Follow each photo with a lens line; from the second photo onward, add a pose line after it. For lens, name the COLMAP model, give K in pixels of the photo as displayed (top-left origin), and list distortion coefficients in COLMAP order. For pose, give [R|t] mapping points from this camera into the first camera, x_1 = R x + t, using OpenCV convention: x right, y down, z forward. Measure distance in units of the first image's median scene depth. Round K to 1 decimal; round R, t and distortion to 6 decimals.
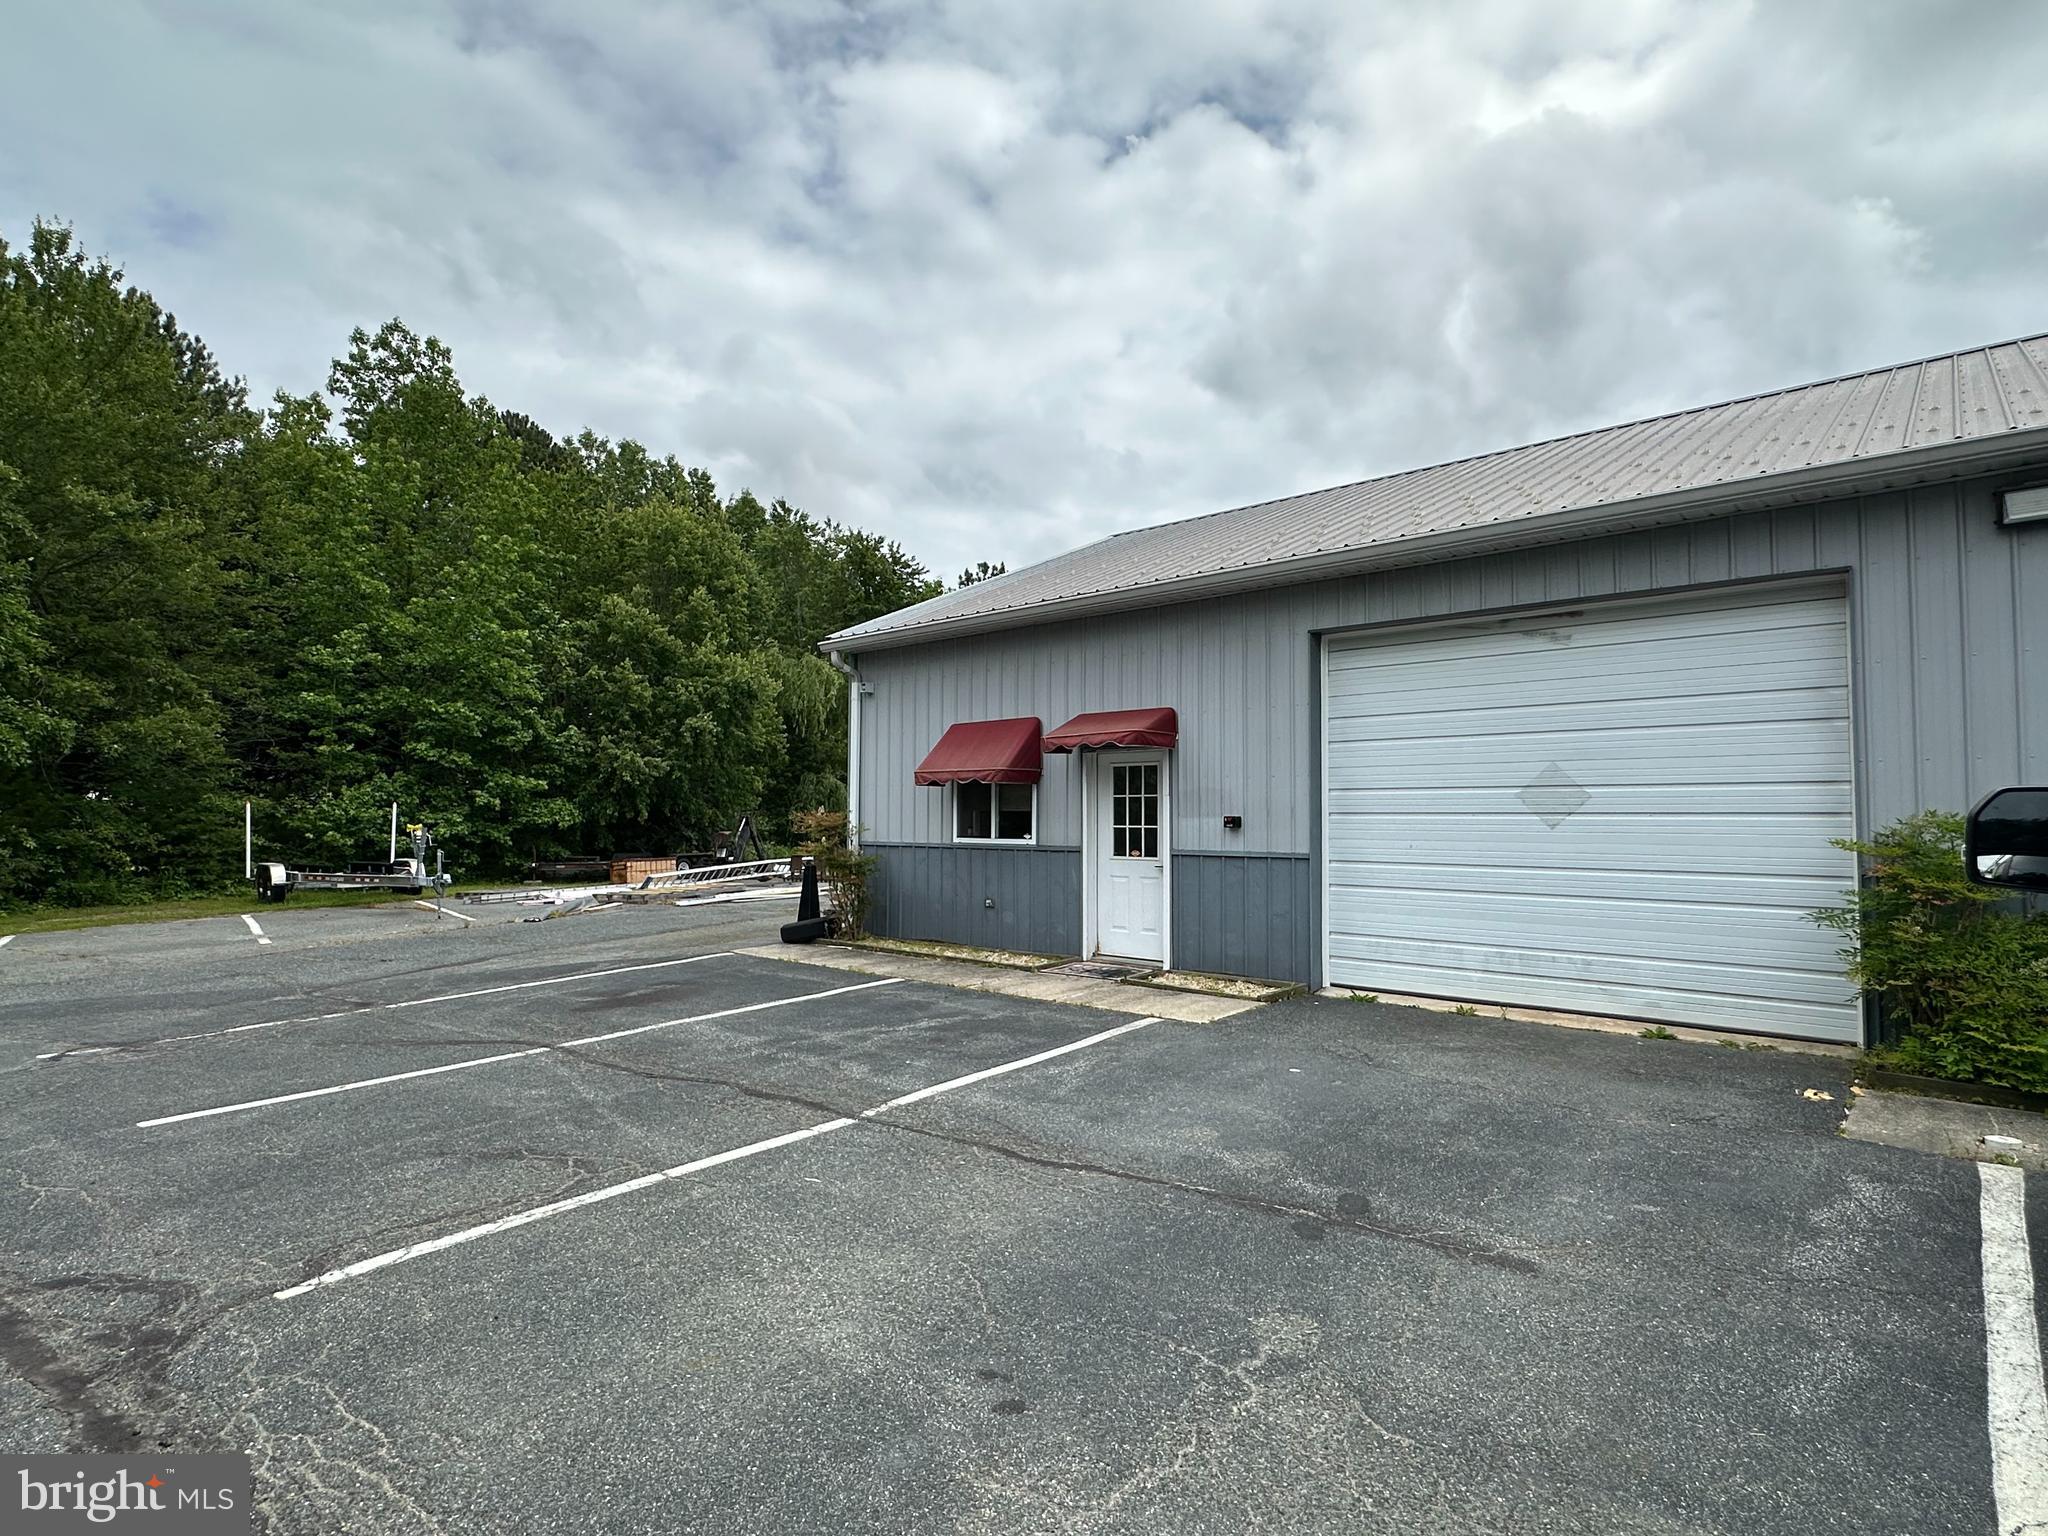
lens RADIAL K [[1089.4, 0, 1024.0], [0, 1089.4, 768.0], [0, 0, 1]] dist [-0.000713, -0.001111]
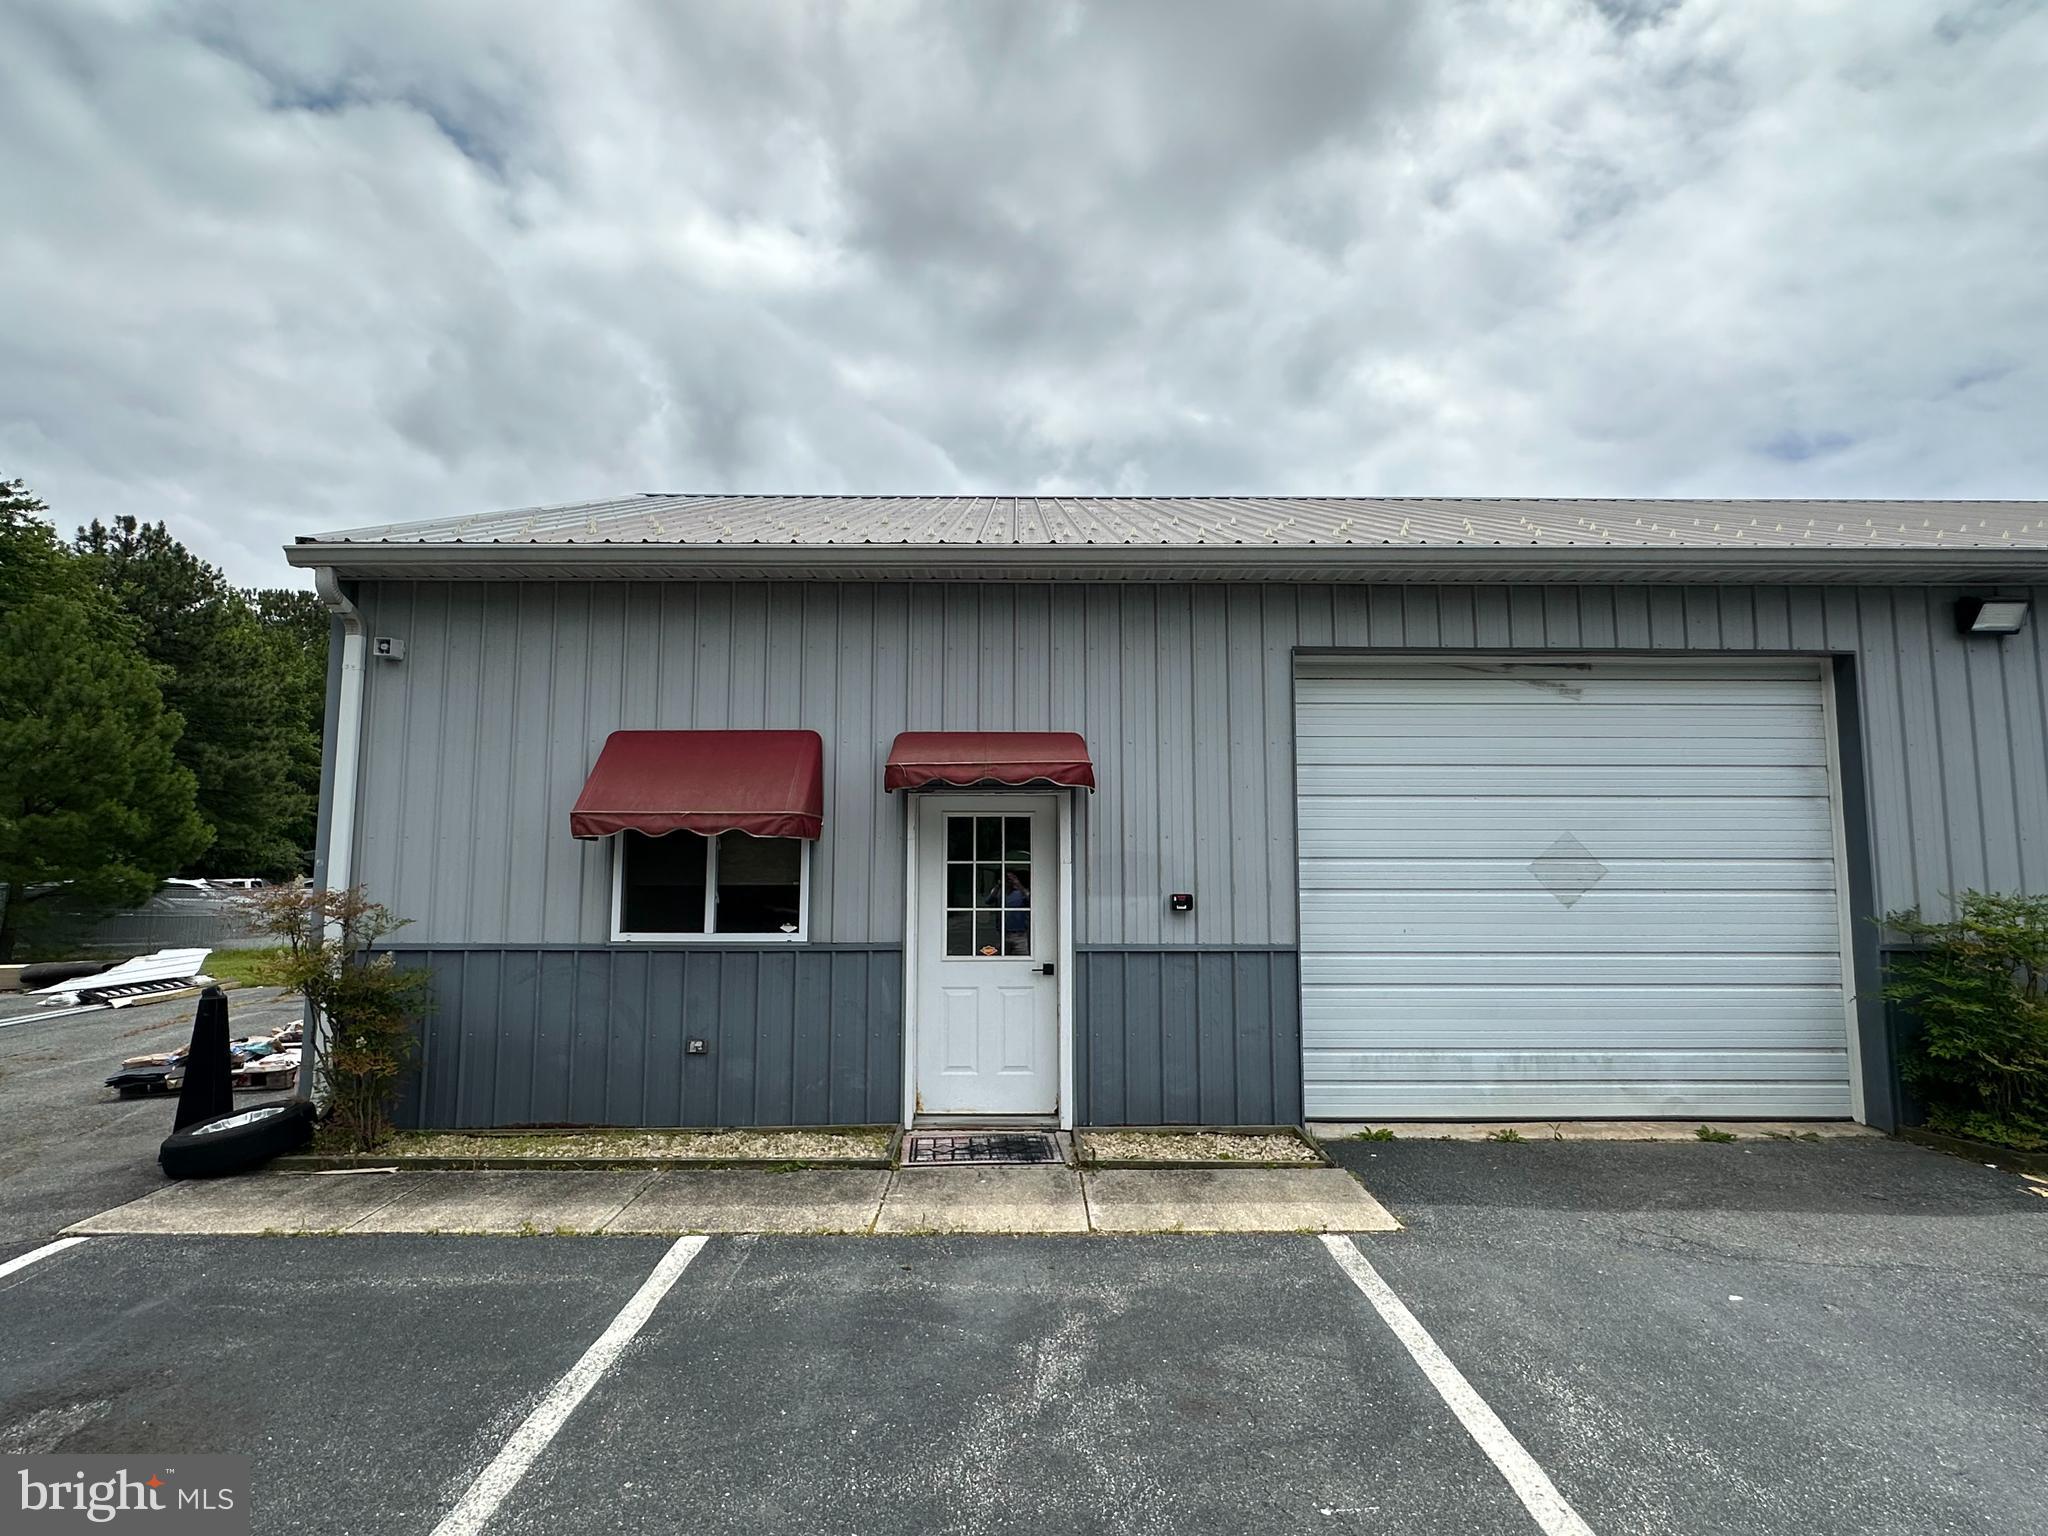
lens RADIAL K [[1026.3, 0, 1024.0], [0, 1026.3, 768.0], [0, 0, 1]] dist [0.000026, -0.000006]
pose [[0.735439, 0.060204, 0.674911, -0.311776], [-0.030633, 0.997981, -0.055641, 0.002653], [-0.676898, 0.020246, 0.735798, 0.539644]]
